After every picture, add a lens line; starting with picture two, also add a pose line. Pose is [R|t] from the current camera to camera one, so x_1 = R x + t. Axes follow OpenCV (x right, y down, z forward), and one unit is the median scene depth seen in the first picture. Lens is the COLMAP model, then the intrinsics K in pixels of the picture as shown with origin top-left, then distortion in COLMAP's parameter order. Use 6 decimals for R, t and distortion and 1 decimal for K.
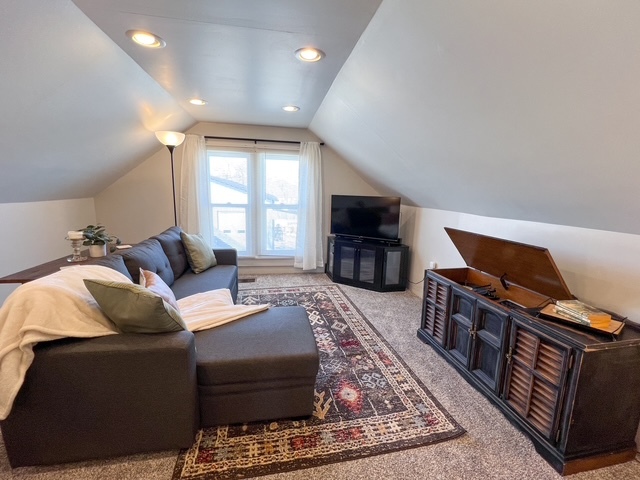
lens RADIAL K [[259.8, 0, 319.6], [0, 259.8, 236.0], [0, 0, 1]] dist [0.001584, -0.000144]
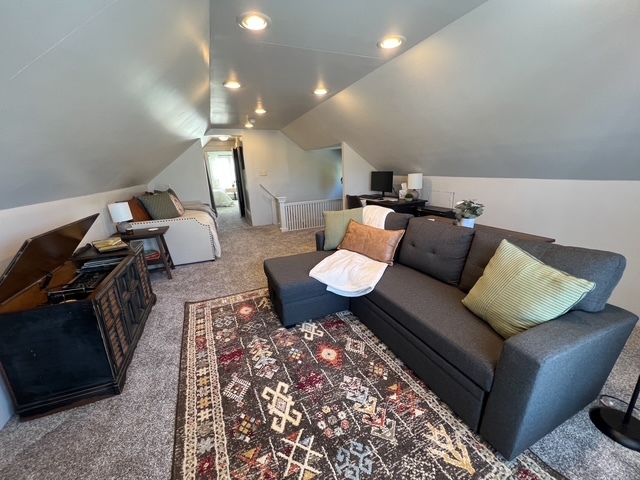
lens RADIAL K [[259.8, 0, 320.2], [0, 259.8, 239.6], [0, 0, 1]] dist [0.001584, -0.000144]
pose [[-0.976759, 0.058100, -0.206316, -0.014320], [-0.033035, 0.910253, 0.412733, -0.280998], [0.211780, 0.409956, -0.887178, 1.618190]]
